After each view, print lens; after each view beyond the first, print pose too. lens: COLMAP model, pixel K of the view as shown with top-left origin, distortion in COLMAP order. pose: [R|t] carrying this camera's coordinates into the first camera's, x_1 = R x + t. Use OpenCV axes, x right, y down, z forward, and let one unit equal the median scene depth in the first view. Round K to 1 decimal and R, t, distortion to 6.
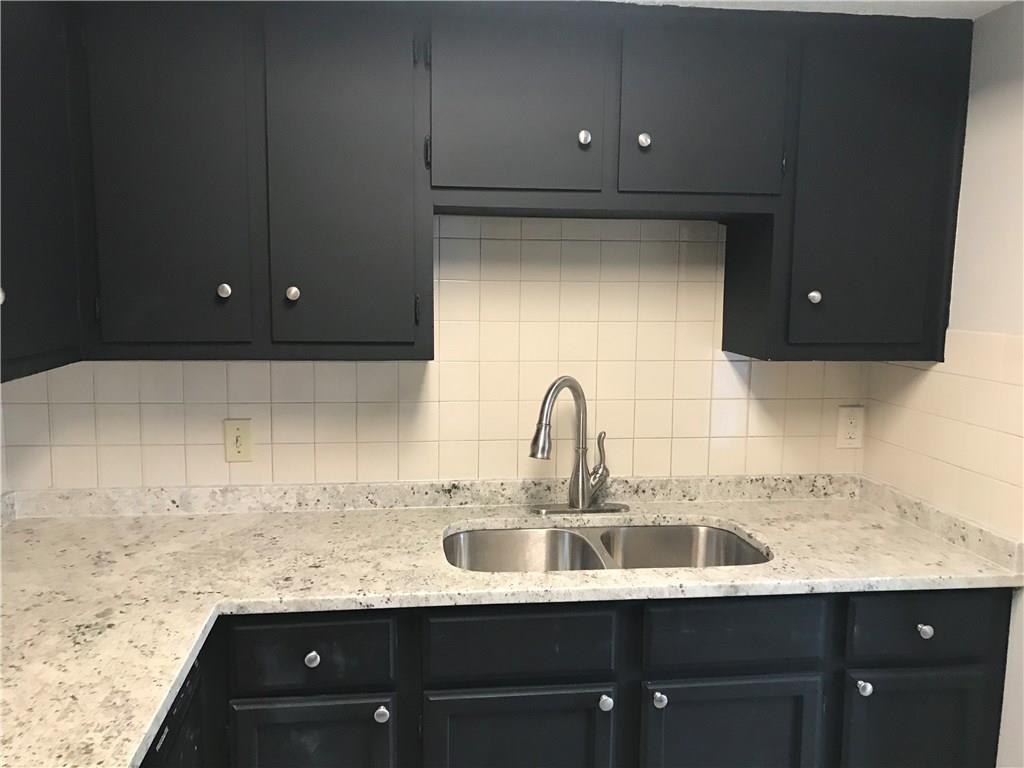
lens RADIAL K [[842.6, 0, 512.1], [0, 842.6, 377.1], [0, 0, 1]] dist [0.023164, -0.016200]
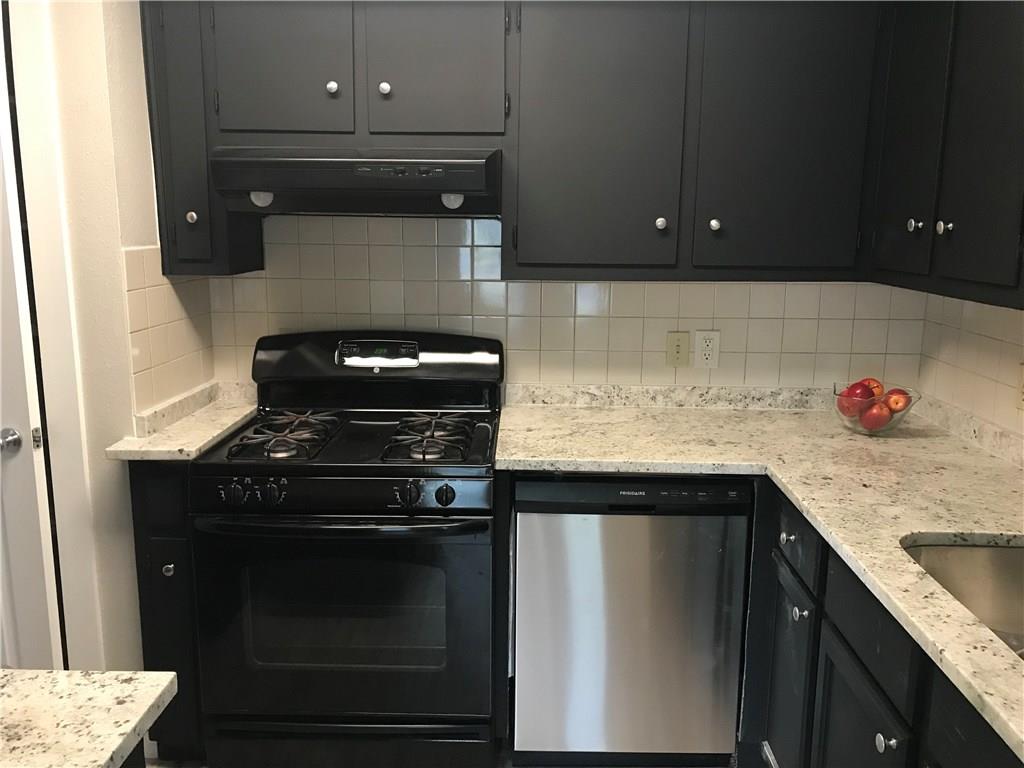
lens RADIAL K [[842.6, 0, 512.1], [0, 842.6, 377.1], [0, 0, 1]] dist [0.023164, -0.016200]
pose [[-0.153740, 0.170336, -0.973319, 0.861882], [-0.127596, 0.973360, 0.190498, -0.056372], [0.979838, 0.153479, -0.127911, 0.686898]]
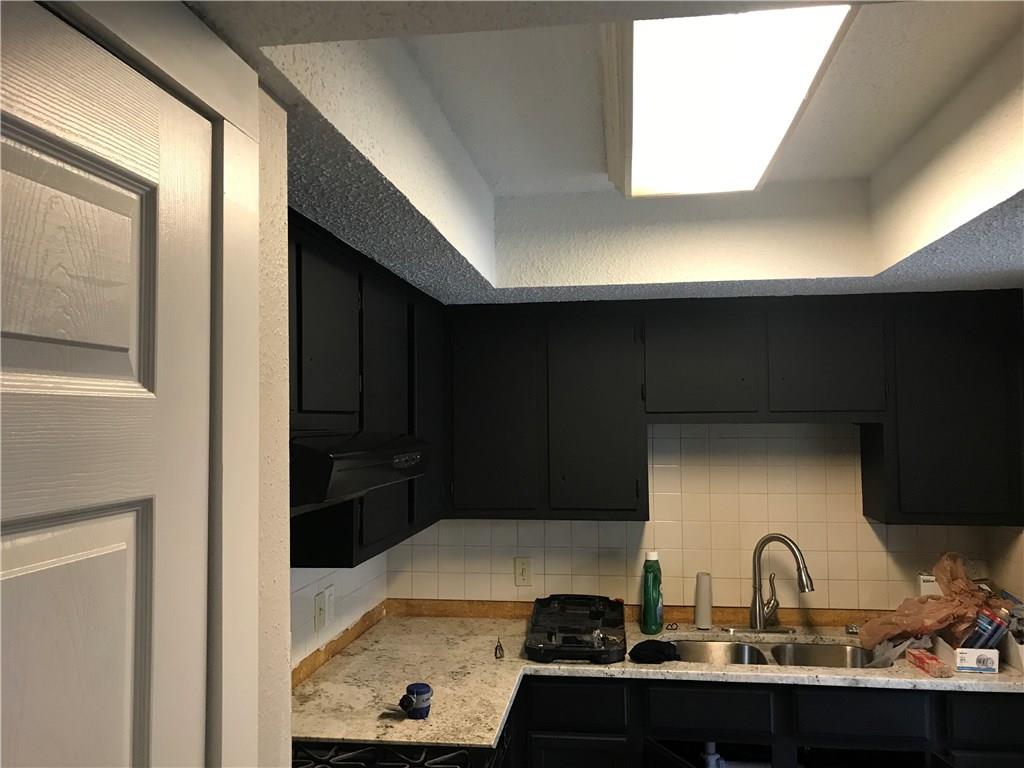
lens RADIAL K [[842.6, 0, 512.1], [0, 842.6, 377.1], [0, 0, 1]] dist [0.023164, -0.016200]
pose [[0.965379, -0.033107, -0.258741, 0.080466], [-0.011816, 0.985345, -0.170163, -0.016335], [0.260582, 0.167329, 0.950841, -0.647465]]
